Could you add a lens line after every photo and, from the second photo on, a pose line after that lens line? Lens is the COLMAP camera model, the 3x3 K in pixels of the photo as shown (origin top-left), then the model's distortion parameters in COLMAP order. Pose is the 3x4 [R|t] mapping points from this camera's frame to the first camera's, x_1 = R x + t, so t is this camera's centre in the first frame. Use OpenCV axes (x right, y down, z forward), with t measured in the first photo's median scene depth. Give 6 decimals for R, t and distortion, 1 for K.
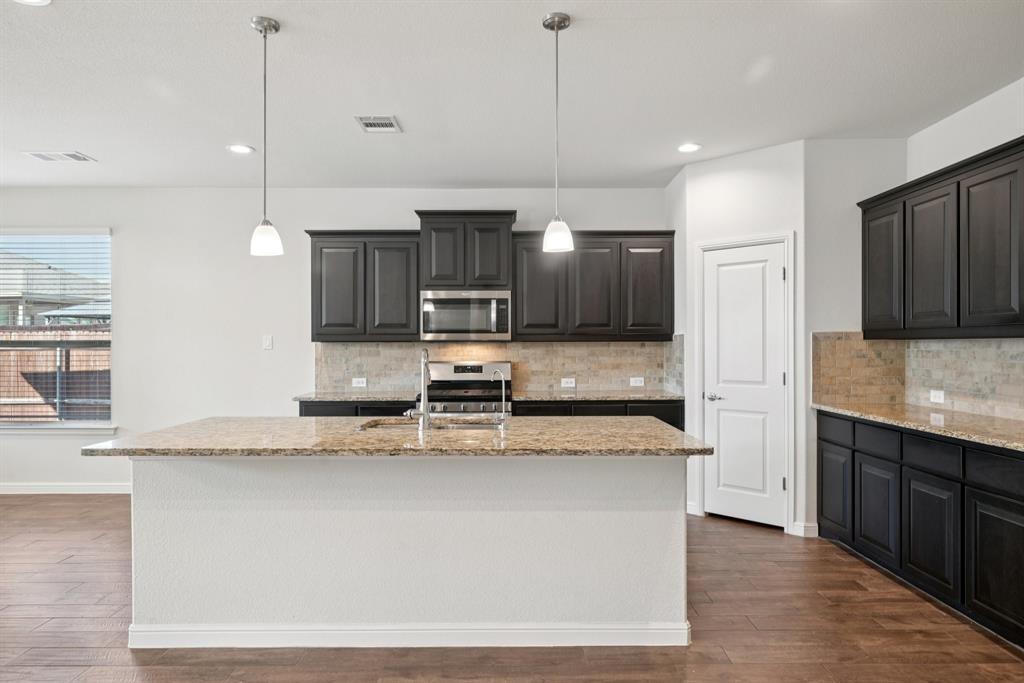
lens RADIAL K [[627.8, 0, 515.2], [0, 627.8, 346.8], [0, 0, 1]] dist [0.001723, -0.003166]
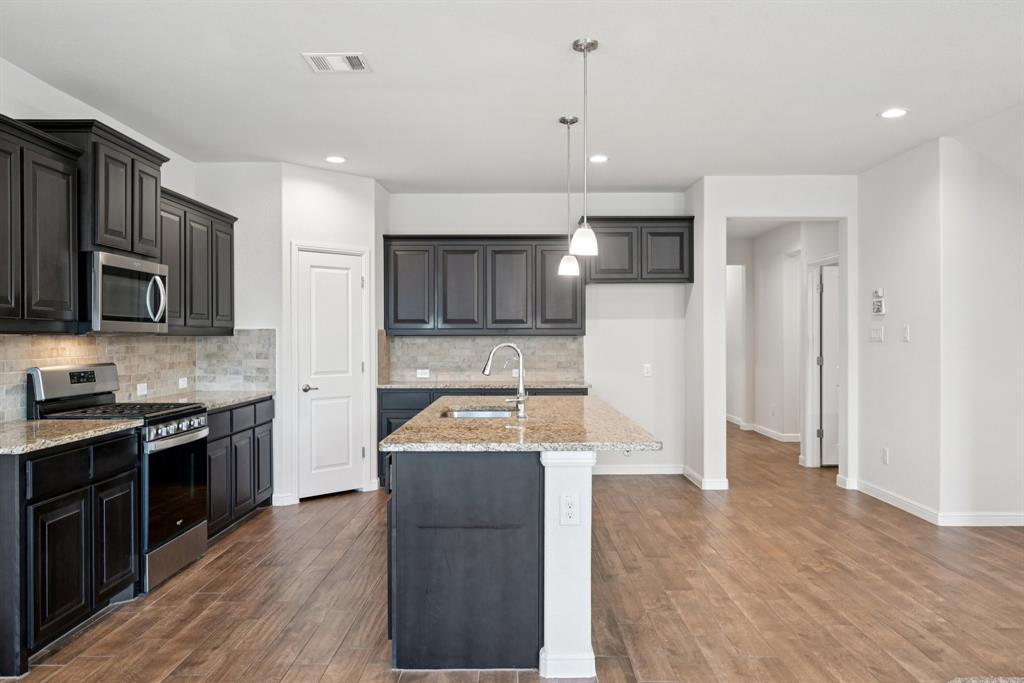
lens RADIAL K [[756.9, 0, 517.3], [0, 756.9, 344.2], [0, 0, 1]] dist [0.000586, 0.003472]
pose [[0.002131, -0.004104, 0.999989, -1.032335], [0.005105, 0.999979, 0.004094, 0.001245], [-0.999985, 0.005097, 0.002152, 0.675143]]
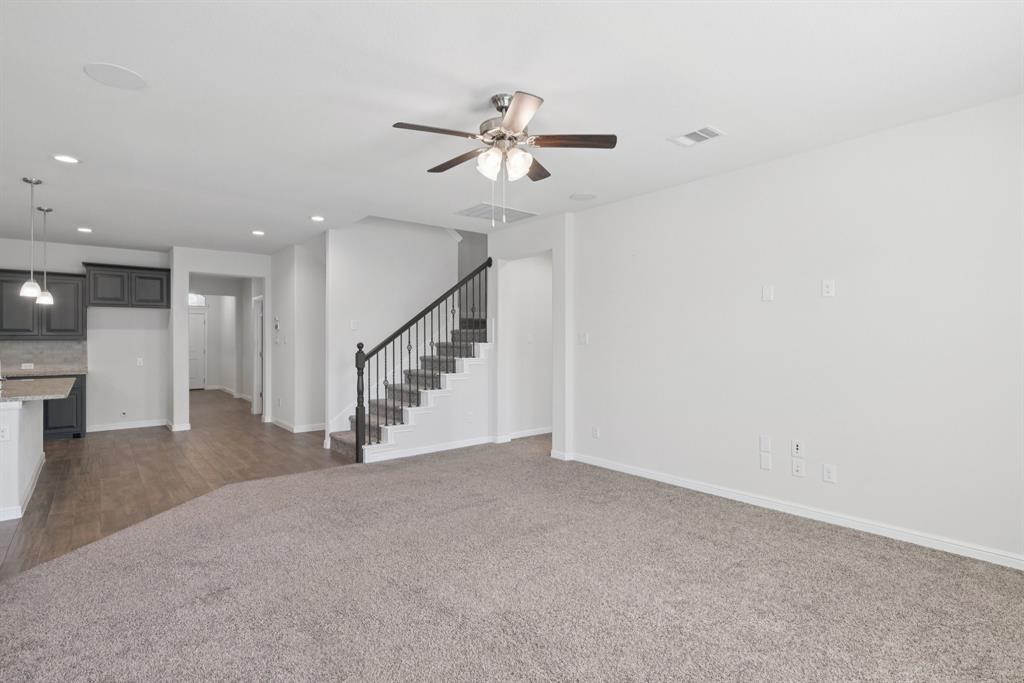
lens RADIAL K [[507.2, 0, 506.3], [0, 507.2, 341.1], [0, 0, 1]] dist [0.008173, 0.002112]
pose [[-0.626088, 0.003250, 0.779746, -1.553448], [0.005589, 0.999984, 0.000320, 0.000177], [-0.779733, 0.004558, -0.626096, 0.512270]]
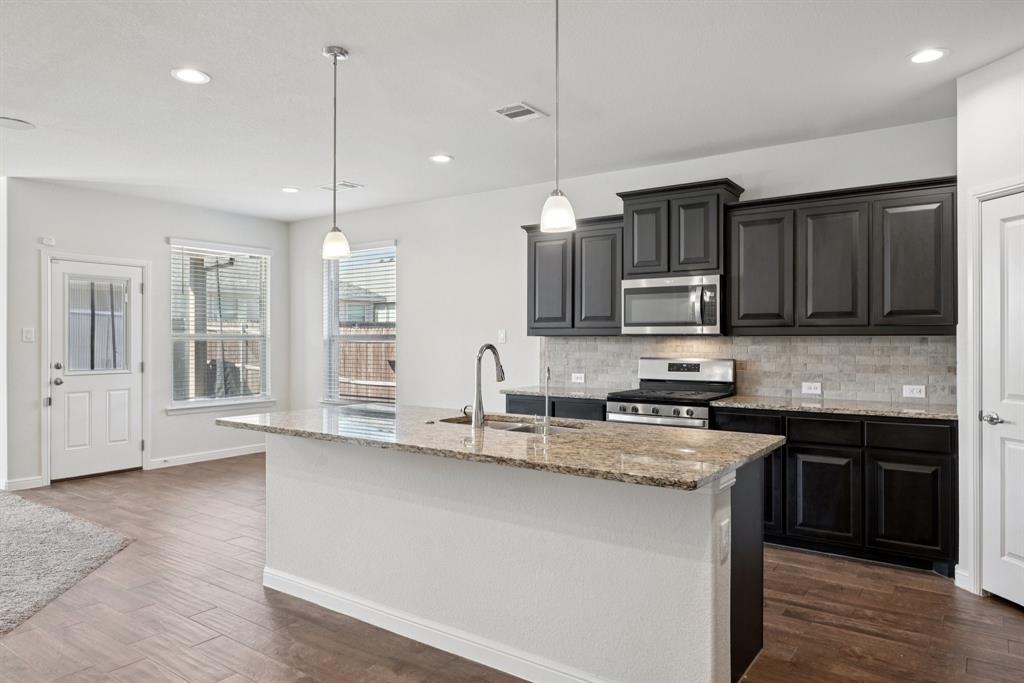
lens RADIAL K [[667.2, 0, 512.3], [0, 667.2, 338.2], [0, 0, 1]] dist [-0.001256, 0.000173]
pose [[0.809861, 0.001625, -0.586620, 0.334748], [-0.003967, 0.999988, -0.002707, -0.001643], [0.586608, 0.004520, 0.809858, 0.136933]]
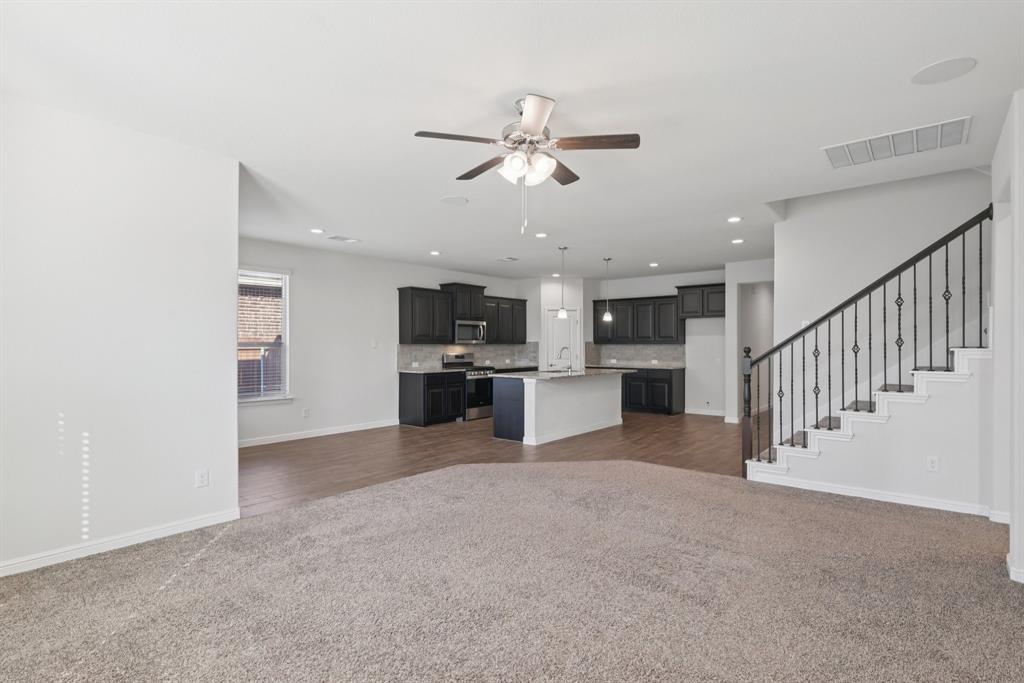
lens RADIAL K [[507.2, 0, 520.2], [0, 507.2, 346.3], [0, 0, 1]] dist [0.008173, 0.002112]
pose [[0.630815, 0.000457, 0.775933, -1.559530], [0.000708, 0.999999, -0.001165, 0.002161], [-0.775933, 0.001285, 0.630814, -0.296270]]
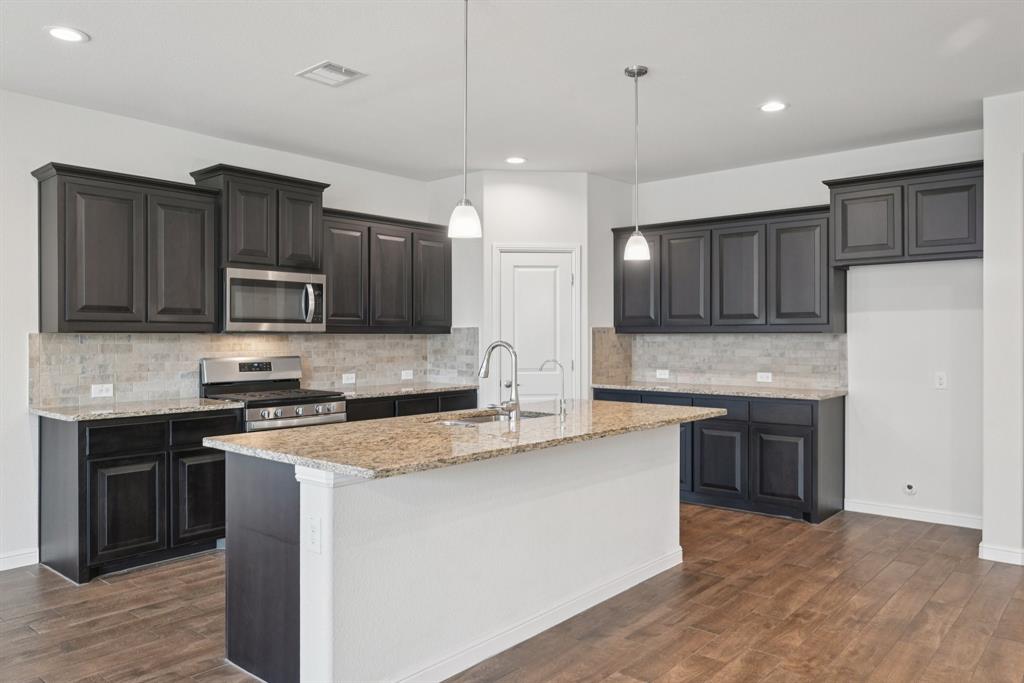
lens RADIAL K [[731.6, 0, 517.5], [0, 731.6, 339.5], [0, 0, 1]] dist [0.000118, -0.001059]
pose [[0.651968, -0.000967, 0.758246, -0.696061], [0.001194, 0.999999, 0.000249, 0.000423], [-0.758246, 0.000743, 0.651968, 0.153223]]
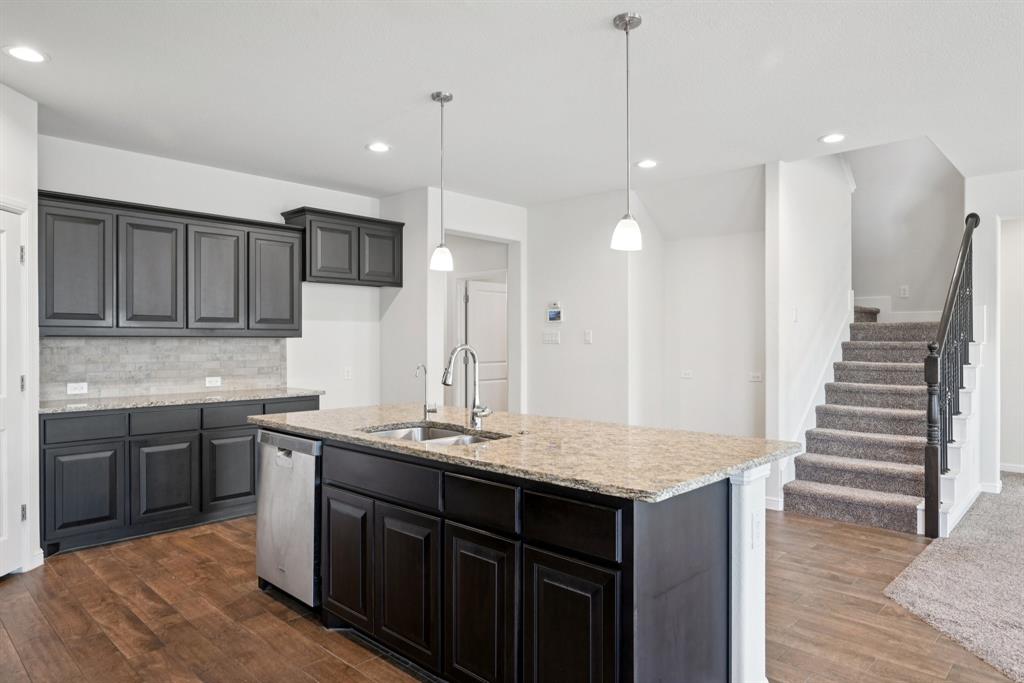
lens RADIAL K [[627.8, 0, 514.0], [0, 627.8, 345.3], [0, 0, 1]] dist [0.001723, -0.003166]
pose [[-0.722800, 0.000230, 0.691058, -0.574946], [0.005478, 0.999970, 0.005397, 0.000941], [-0.691036, 0.007687, -0.722779, 1.117859]]
